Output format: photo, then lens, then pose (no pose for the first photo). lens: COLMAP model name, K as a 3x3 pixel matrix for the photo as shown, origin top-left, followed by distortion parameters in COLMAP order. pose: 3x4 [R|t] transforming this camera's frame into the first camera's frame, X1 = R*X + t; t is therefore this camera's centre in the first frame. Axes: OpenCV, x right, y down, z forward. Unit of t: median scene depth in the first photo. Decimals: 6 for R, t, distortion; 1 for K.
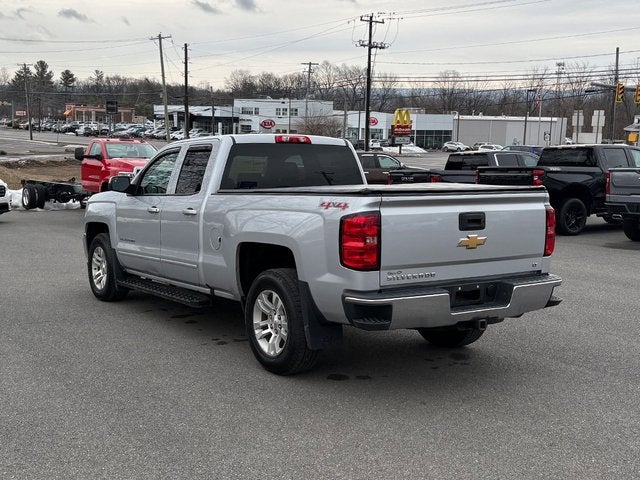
lens RADIAL K [[801.6, 0, 320.0], [0, 801.6, 240.0], [0, 0, 1]] dist [0.027311, -0.016676]
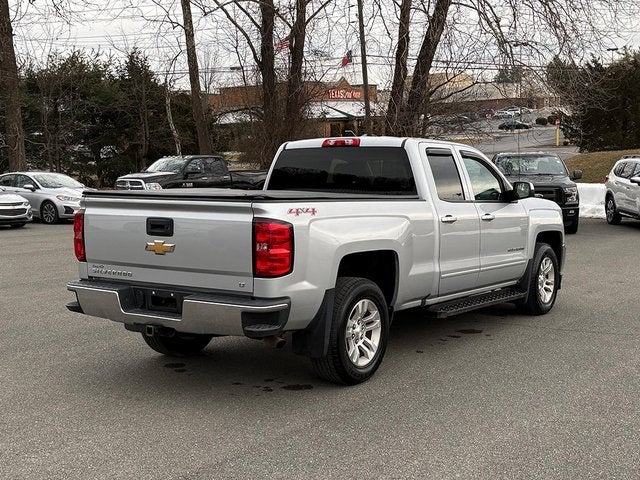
lens RADIAL K [[895.6, 0, 319.0], [0, 895.6, 279.9], [0, 0, 1]] dist [0.104213, -0.388219]
pose [[0.340035, 0.106208, -0.934396, 0.091367], [-0.079985, 0.993268, 0.083793, -0.004683], [0.937005, 0.046245, 0.346241, 0.056781]]
